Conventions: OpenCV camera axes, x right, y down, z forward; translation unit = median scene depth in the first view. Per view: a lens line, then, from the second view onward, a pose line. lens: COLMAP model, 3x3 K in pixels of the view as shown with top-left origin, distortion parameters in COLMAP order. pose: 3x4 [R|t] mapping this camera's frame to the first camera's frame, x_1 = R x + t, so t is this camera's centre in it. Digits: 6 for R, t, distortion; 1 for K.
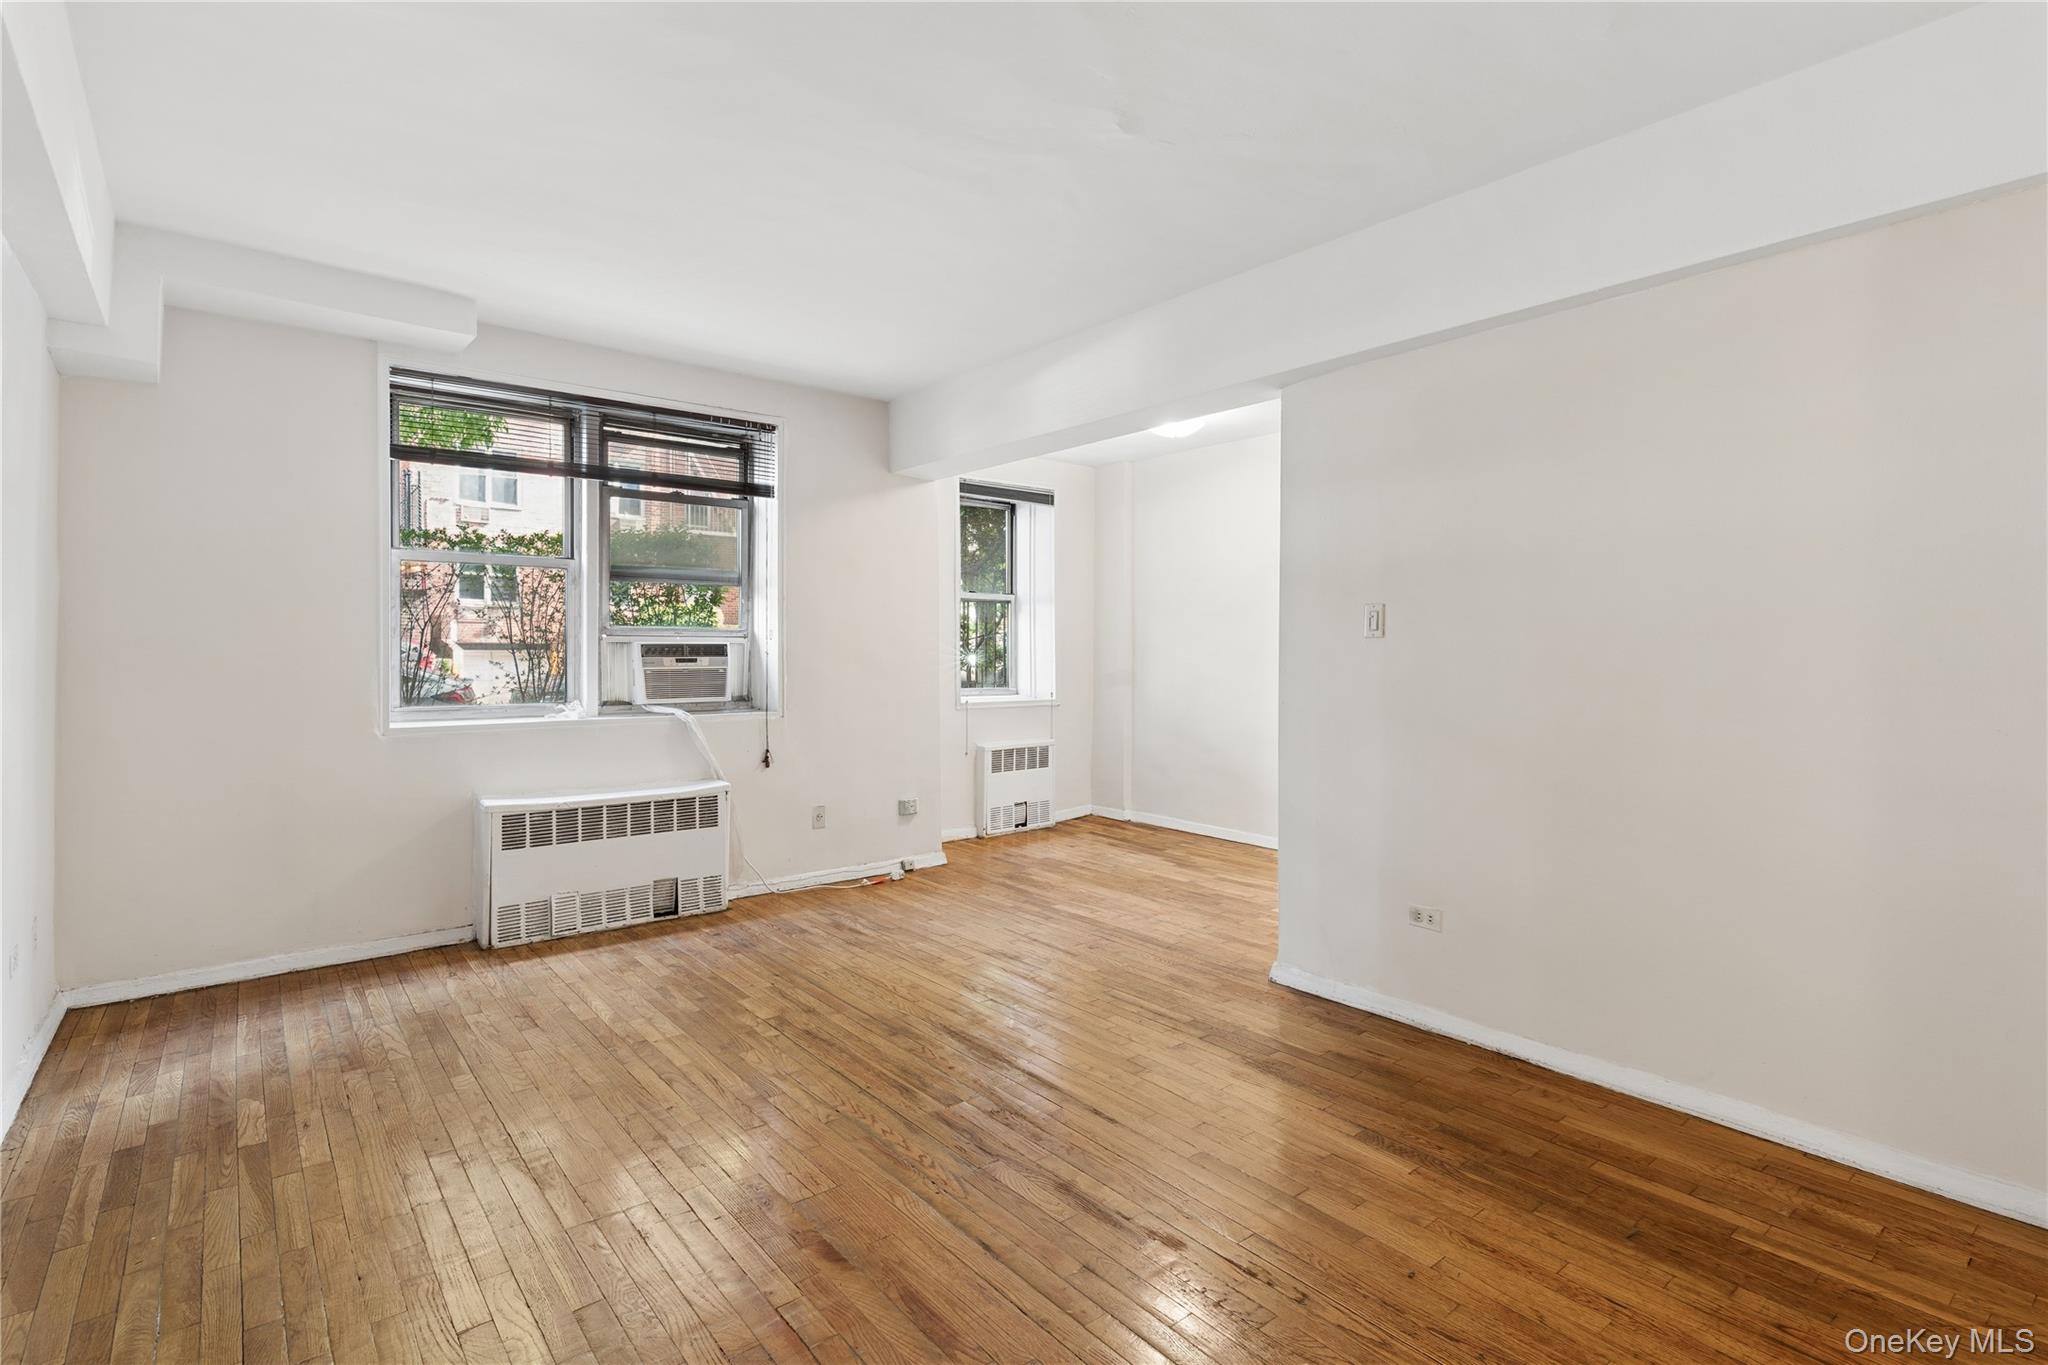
lens RADIAL K [[974.2, 0, 1031.8], [0, 974.2, 666.8], [0, 0, 1]] dist [0.002601, -0.000417]
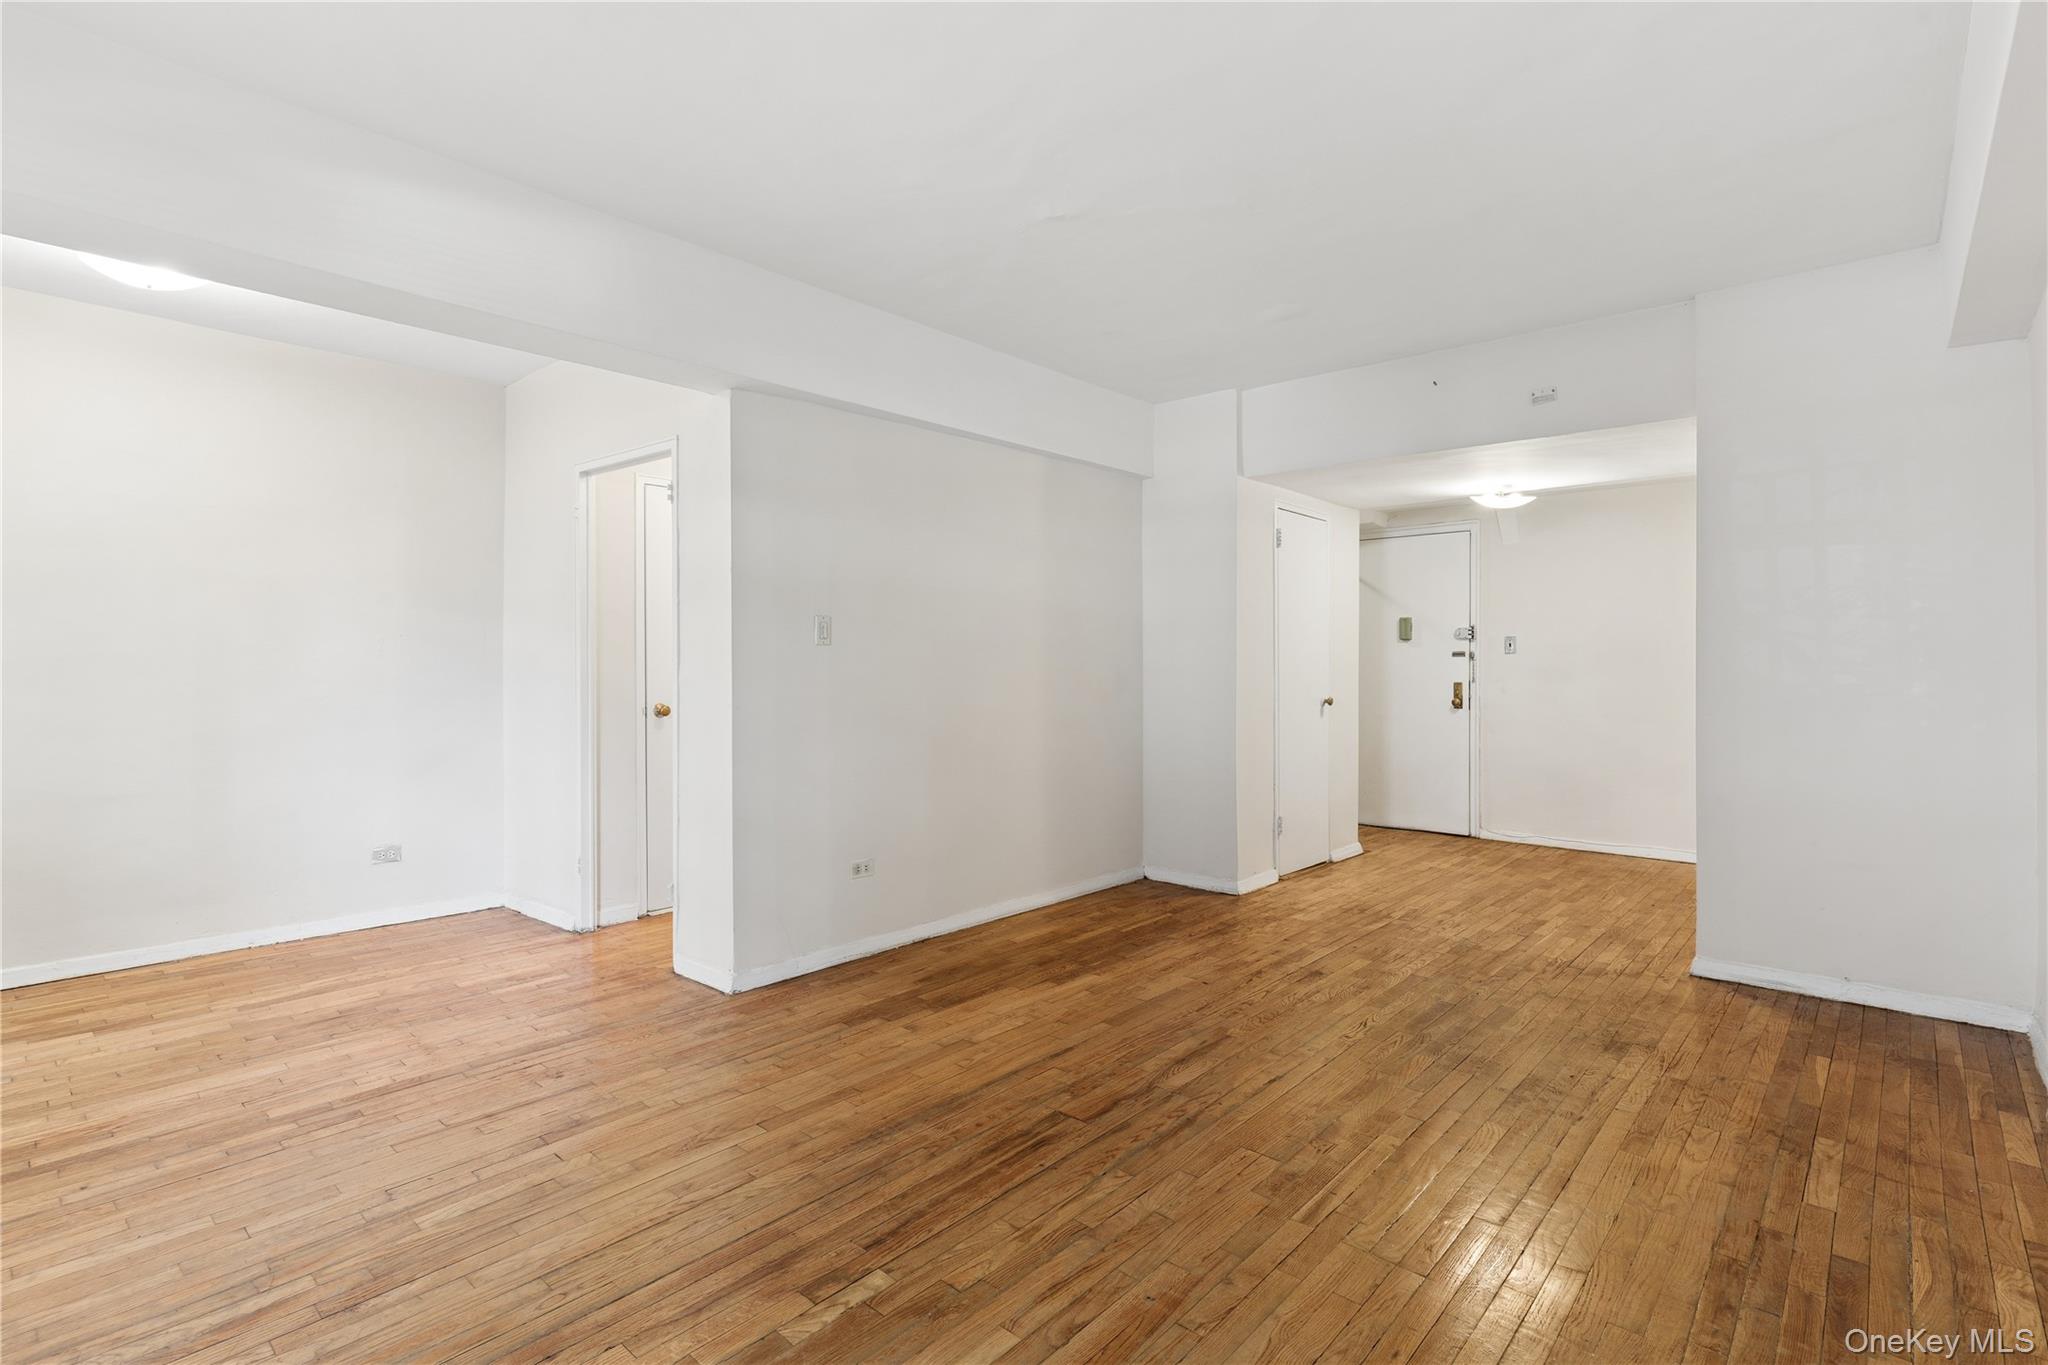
lens RADIAL K [[974.2, 0, 1015.2], [0, 974.2, 658.7], [0, 0, 1]] dist [0.002601, -0.000417]
pose [[-0.140655, -0.001079, 0.990058, -0.930408], [0.013727, 0.999901, 0.003040, -0.015579], [-0.989963, 0.014018, -0.140627, 1.045070]]
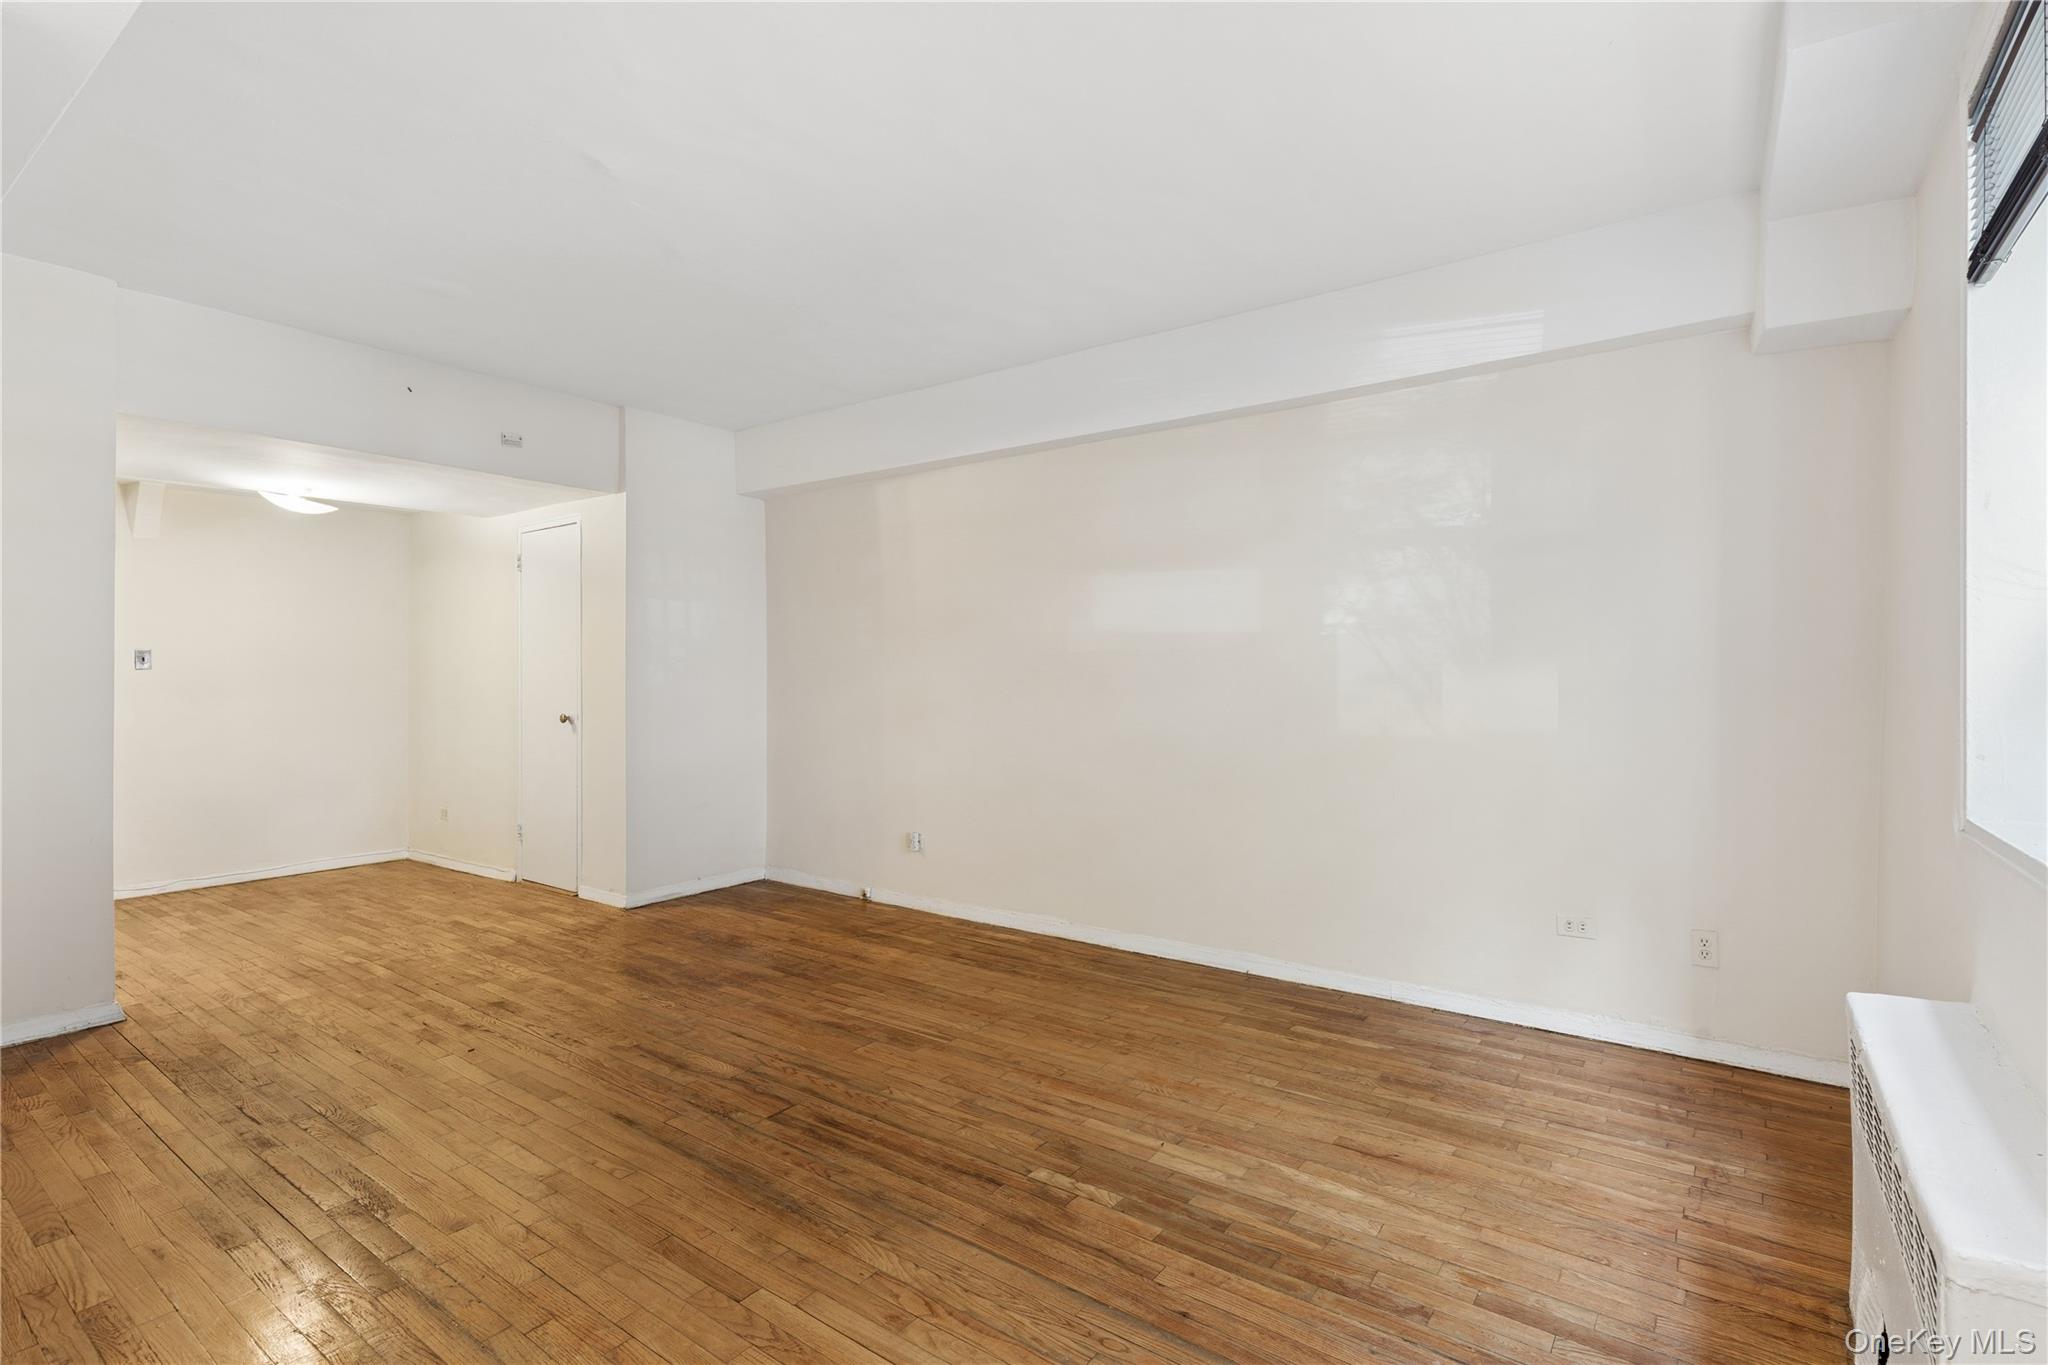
lens RADIAL K [[974.2, 0, 1030.9], [0, 974.2, 680.3], [0, 0, 1]] dist [0.002601, -0.000417]
pose [[-0.968085, 0.002467, -0.250610, -0.074322], [-0.002289, 0.999823, 0.018685, -0.023679], [0.250611, 0.018663, -0.967908, 1.811652]]
